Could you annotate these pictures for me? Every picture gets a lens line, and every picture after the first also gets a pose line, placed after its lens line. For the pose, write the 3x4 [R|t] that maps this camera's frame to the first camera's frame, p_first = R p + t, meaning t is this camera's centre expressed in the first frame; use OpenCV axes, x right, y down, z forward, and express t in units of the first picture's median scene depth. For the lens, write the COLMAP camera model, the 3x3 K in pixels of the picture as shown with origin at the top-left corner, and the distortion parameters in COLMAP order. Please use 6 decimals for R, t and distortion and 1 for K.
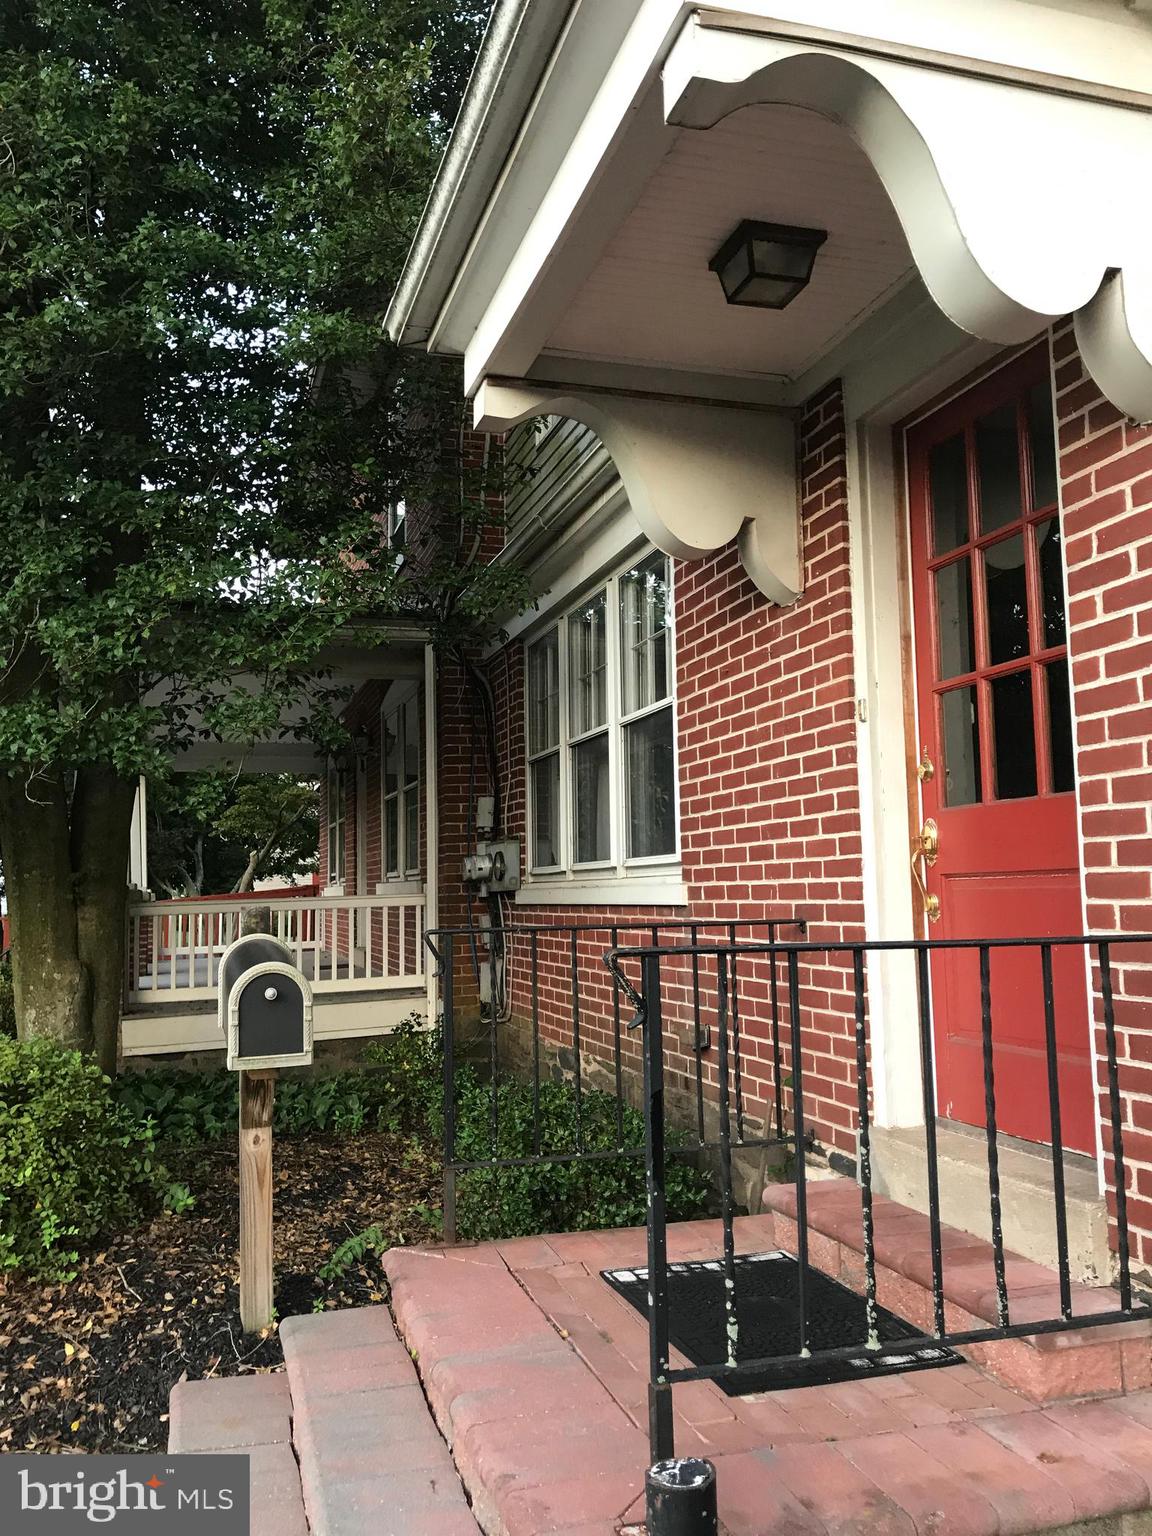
lens RADIAL K [[1240.2, 0, 576.0], [0, 1240.2, 768.0], [0, 0, 1]] dist [0.009234, -0.008992]
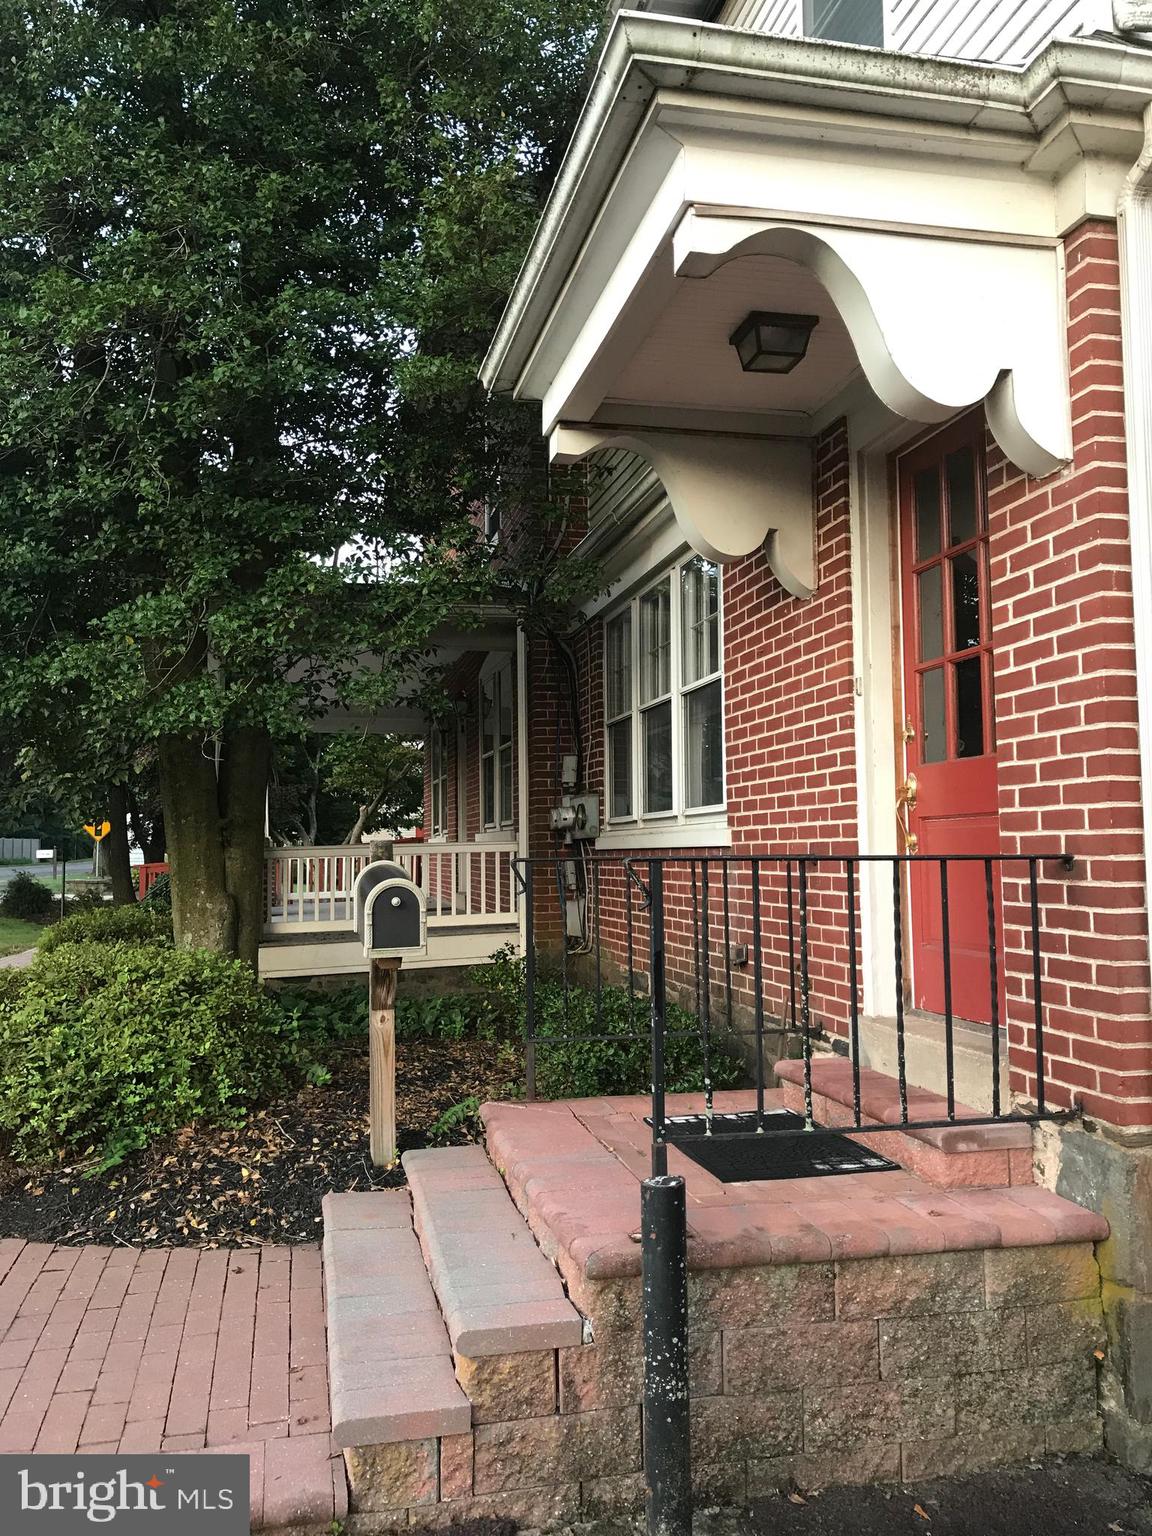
lens RADIAL K [[1248.0, 0, 576.0], [0, 1248.0, 768.0], [0, 0, 1]] dist [0.003495, -0.004391]
pose [[0.996825, 0.002472, -0.079591, 0.042322], [0.000133, 0.999465, 0.032716, -0.004984], [0.079629, -0.032623, 0.996291, -0.247479]]
